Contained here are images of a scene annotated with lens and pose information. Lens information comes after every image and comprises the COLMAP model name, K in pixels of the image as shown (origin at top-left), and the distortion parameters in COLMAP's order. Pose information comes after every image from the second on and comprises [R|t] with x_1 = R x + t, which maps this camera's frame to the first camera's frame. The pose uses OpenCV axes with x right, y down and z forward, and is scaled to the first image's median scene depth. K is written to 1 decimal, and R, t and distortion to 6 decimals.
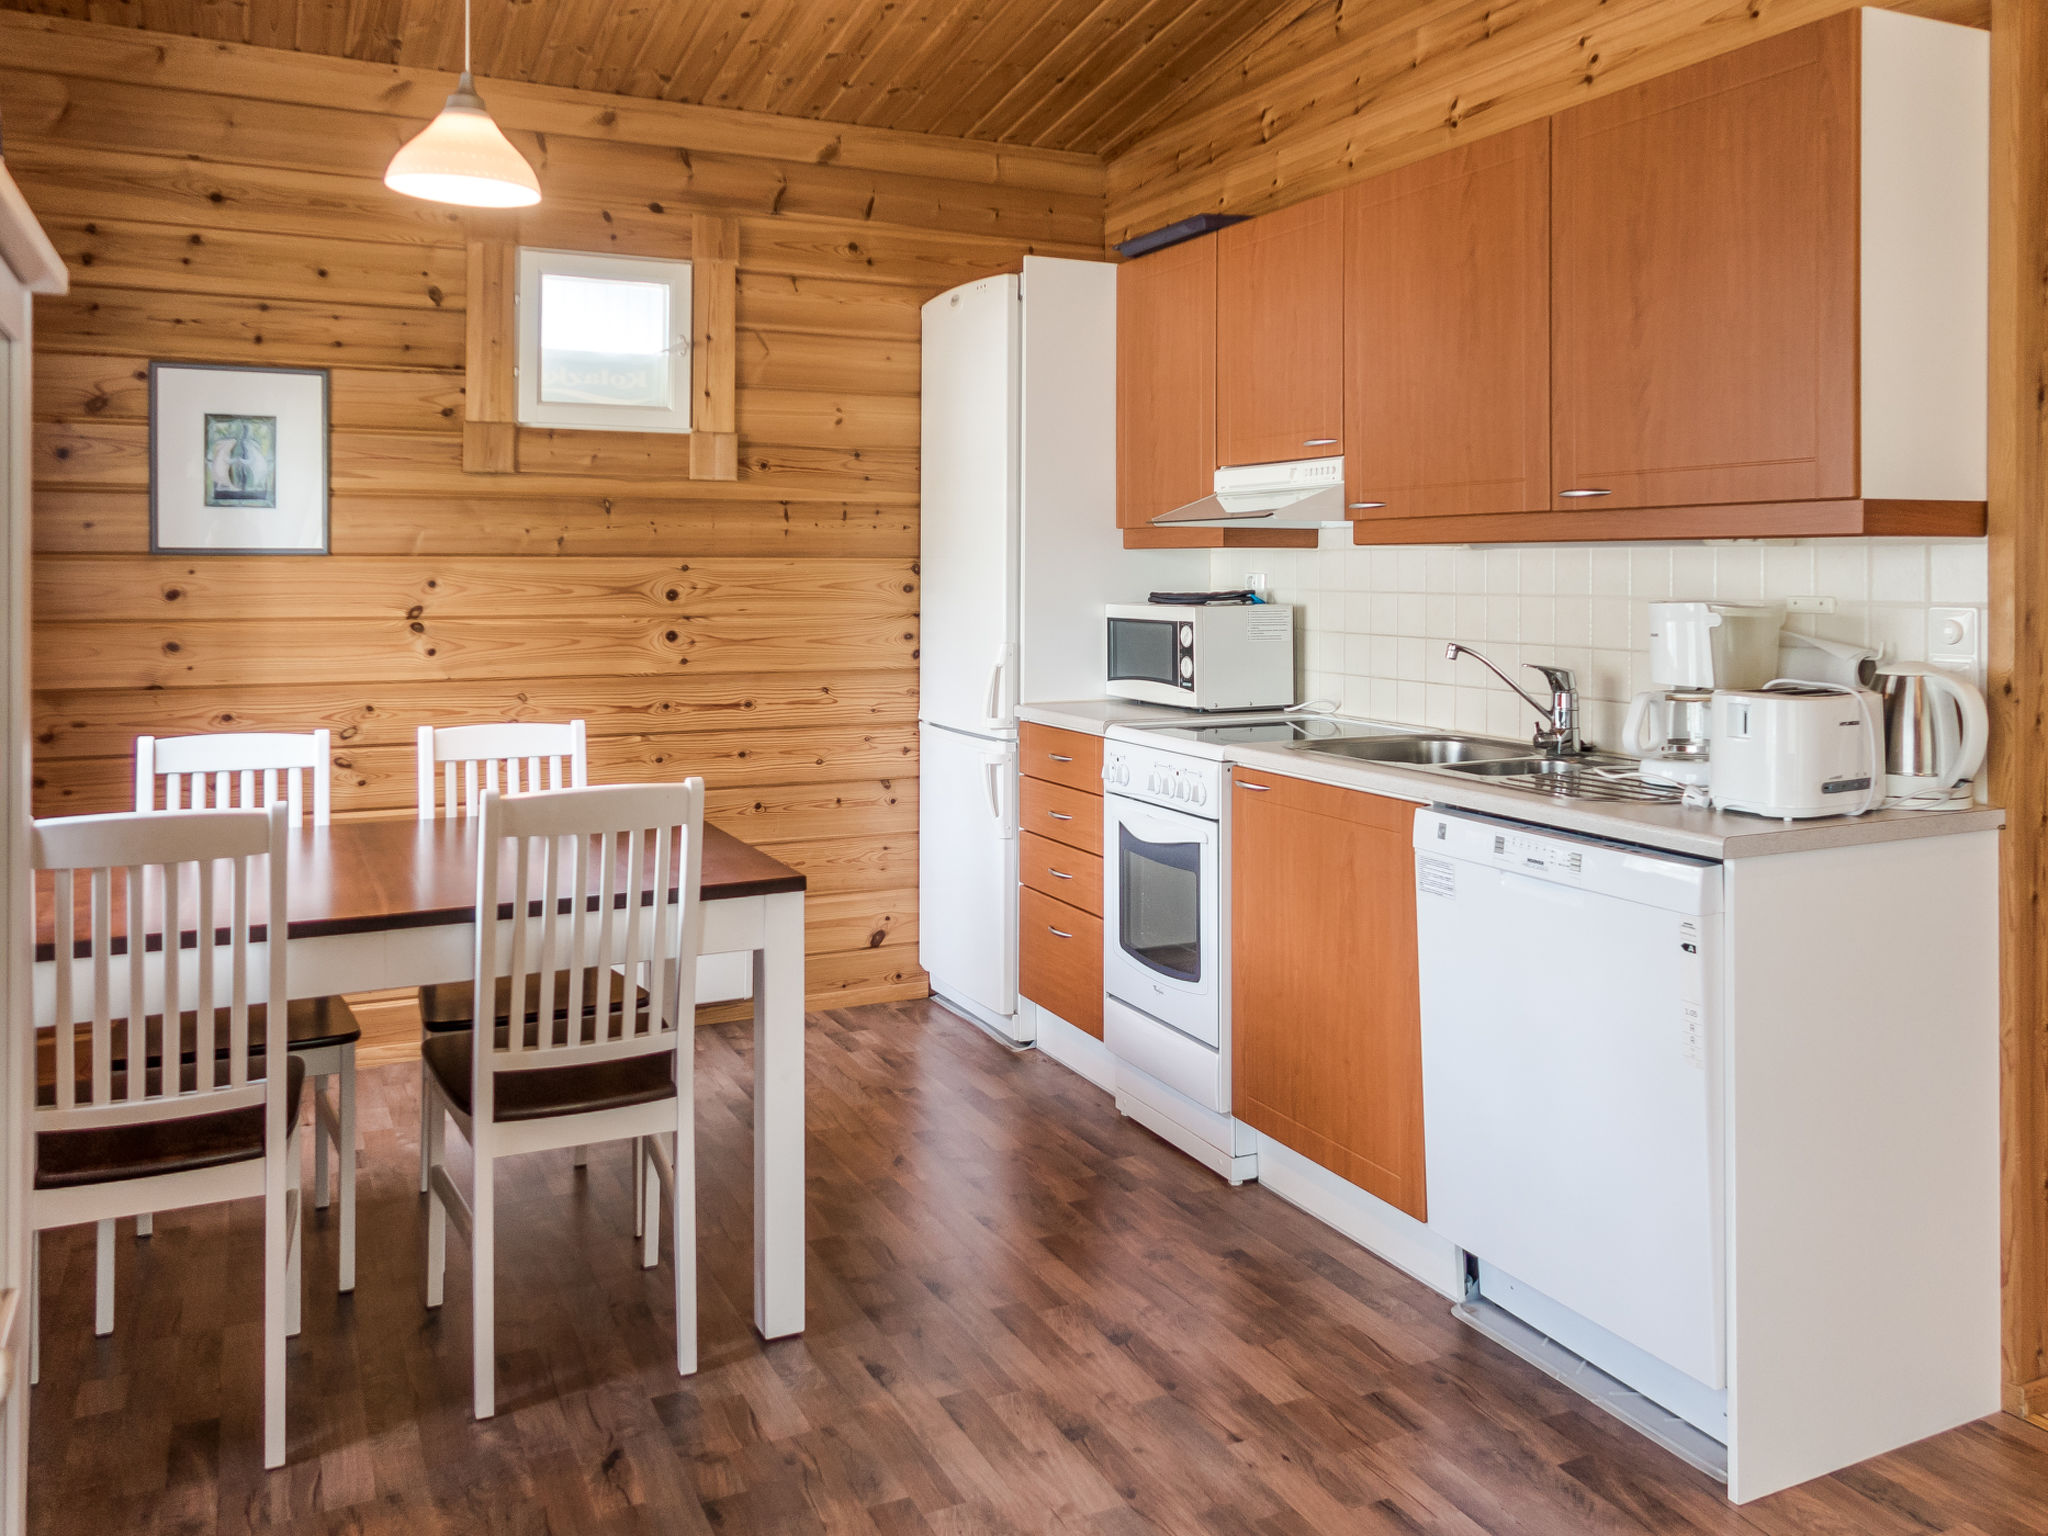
lens RADIAL K [[1628.8, 0, 1025.5], [0, 1628.8, 677.5], [0, 0, 1]] dist [0.002409, 0.005140]
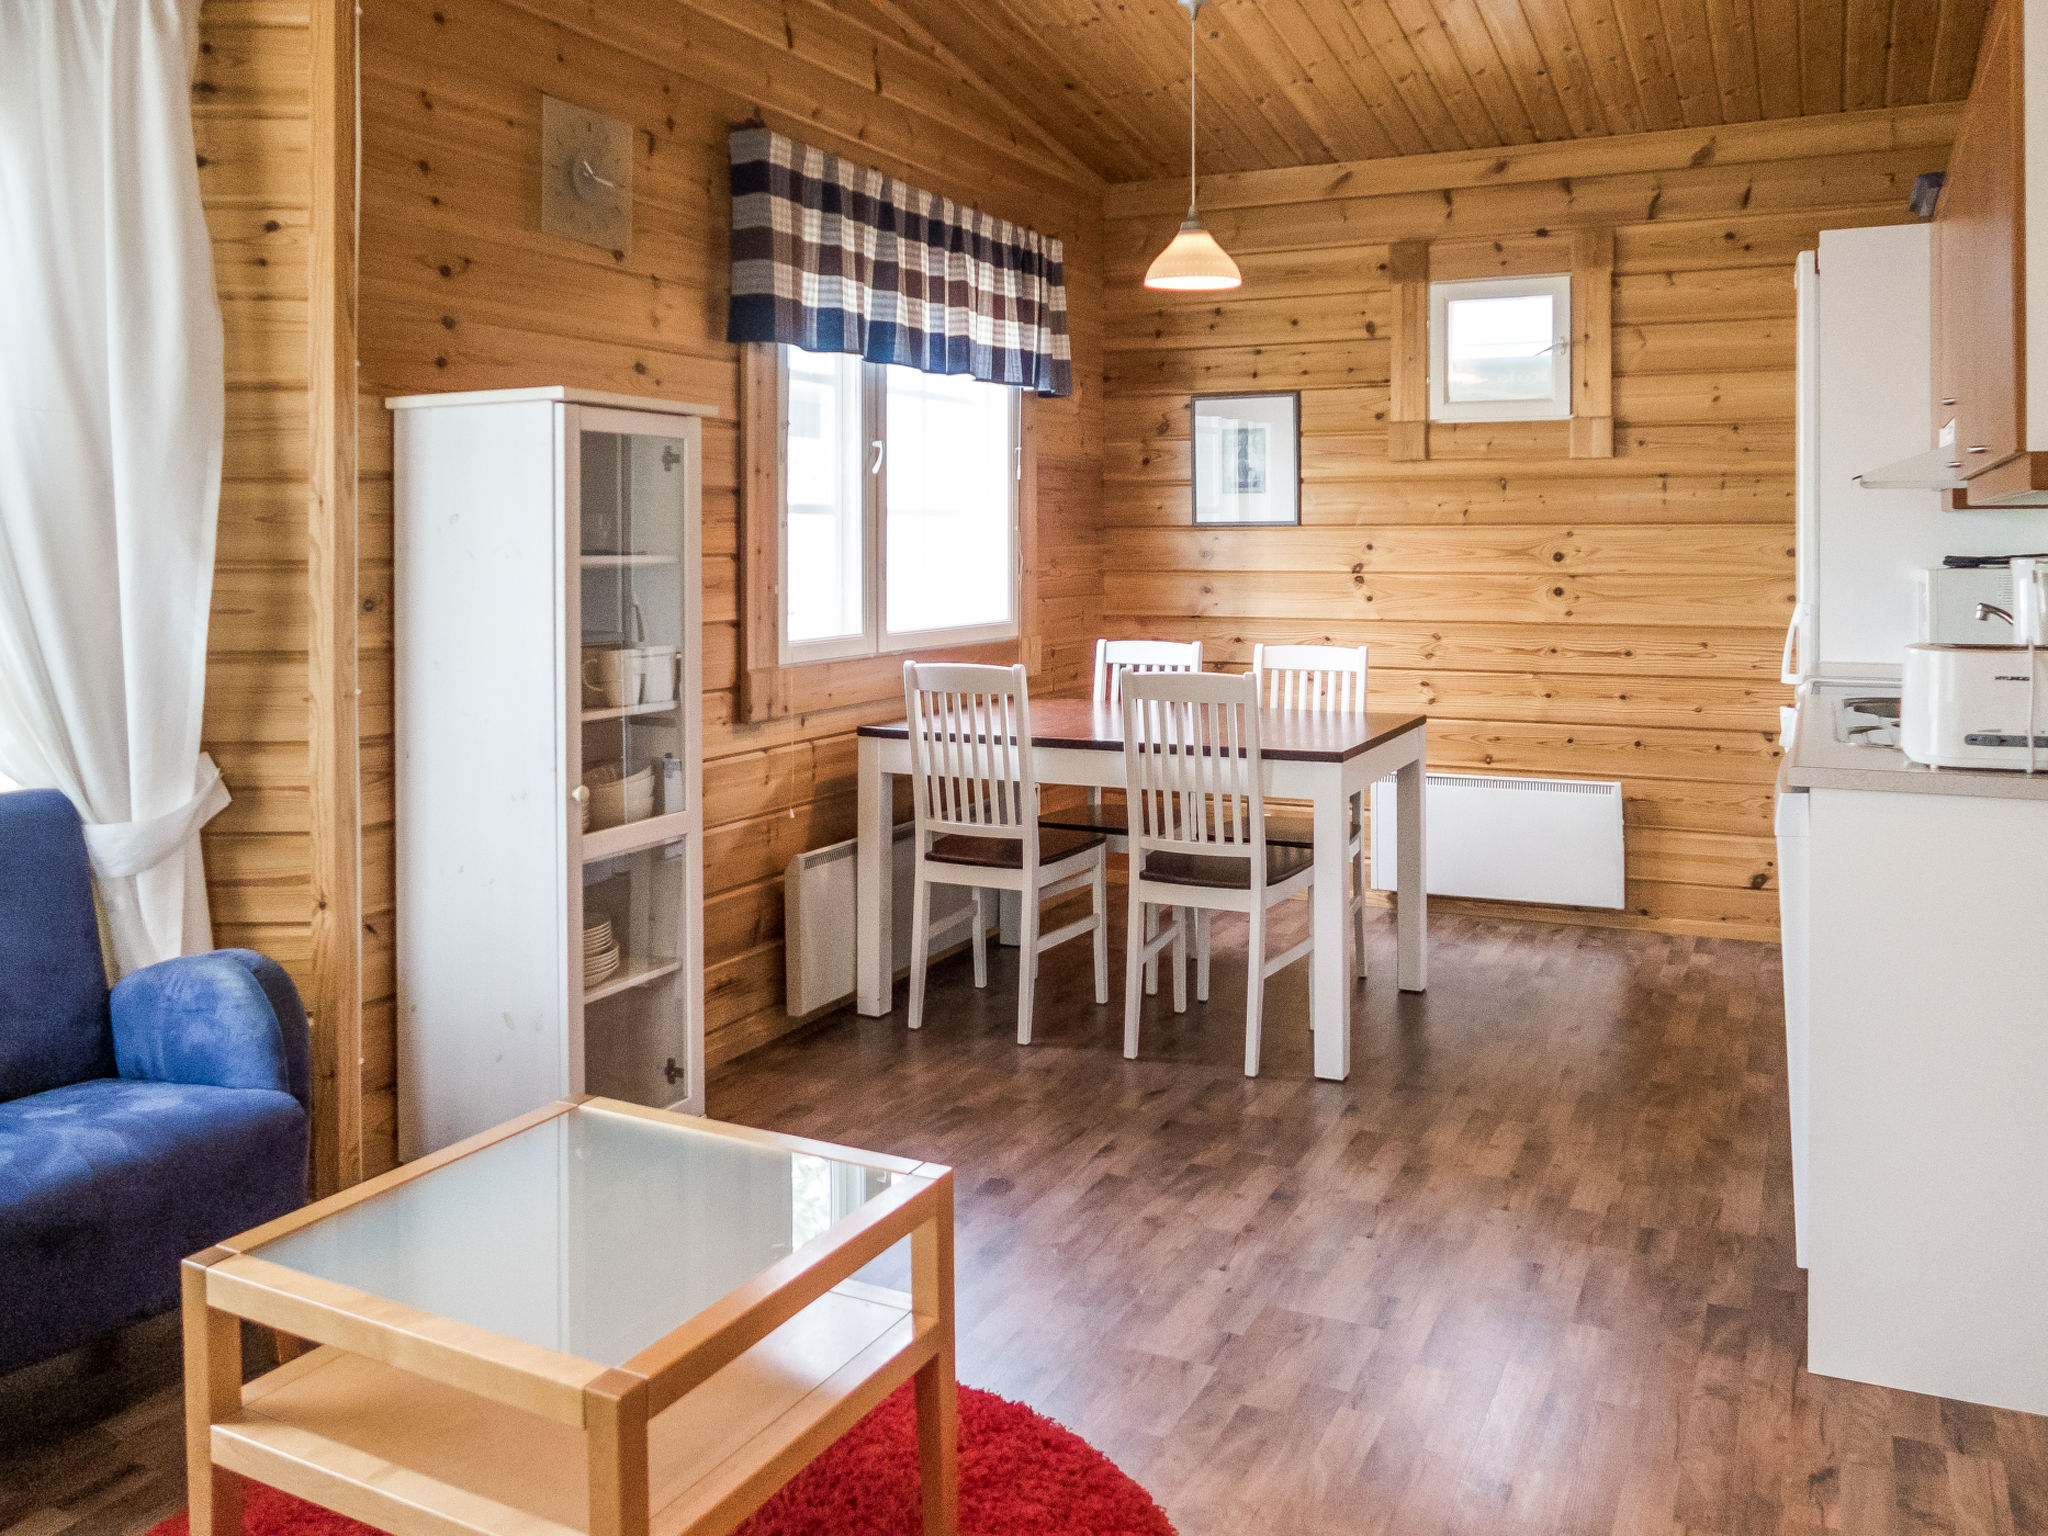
lens RADIAL K [[1649.7, 0, 1024.0], [0, 1649.7, 768.0], [0, 0, 1]] dist [-0.018477, -0.008666]
pose [[0.618259, 0.103318, -0.779154, 0.521073], [-0.049271, 0.994468, 0.092772, 0.011071], [0.784428, -0.018968, 0.619930, -0.058497]]
